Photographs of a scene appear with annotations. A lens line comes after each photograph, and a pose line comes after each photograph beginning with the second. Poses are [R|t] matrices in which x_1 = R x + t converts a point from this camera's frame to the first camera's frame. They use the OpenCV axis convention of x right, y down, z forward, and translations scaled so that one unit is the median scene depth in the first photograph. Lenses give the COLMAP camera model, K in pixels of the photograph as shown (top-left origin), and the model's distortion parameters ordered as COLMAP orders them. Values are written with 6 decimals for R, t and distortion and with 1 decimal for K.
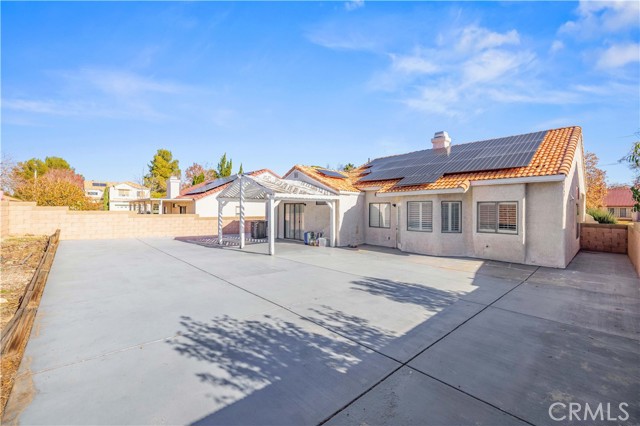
lens RADIAL K [[273.0, 0, 320.0], [0, 273.0, 213.0], [0, 0, 1]] dist [0.000693, -0.000156]
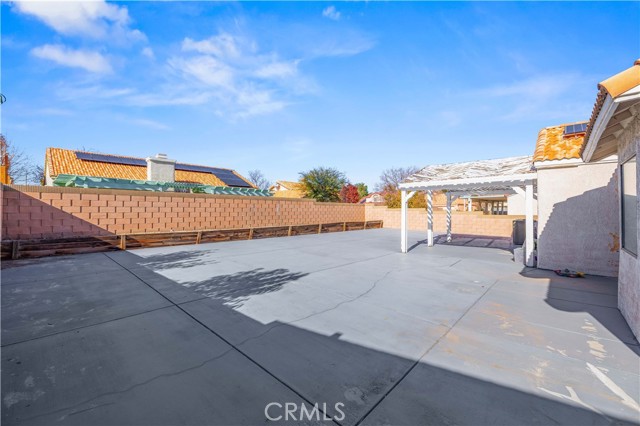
lens RADIAL K [[273.0, 0, 320.0], [0, 273.0, 213.0], [0, 0, 1]] dist [0.000693, -0.000156]
pose [[0.059965, -0.006932, -0.998176, 0.719467], [-0.006227, 0.999954, -0.007318, 0.030289], [0.998181, 0.006654, 0.059919, 0.675925]]
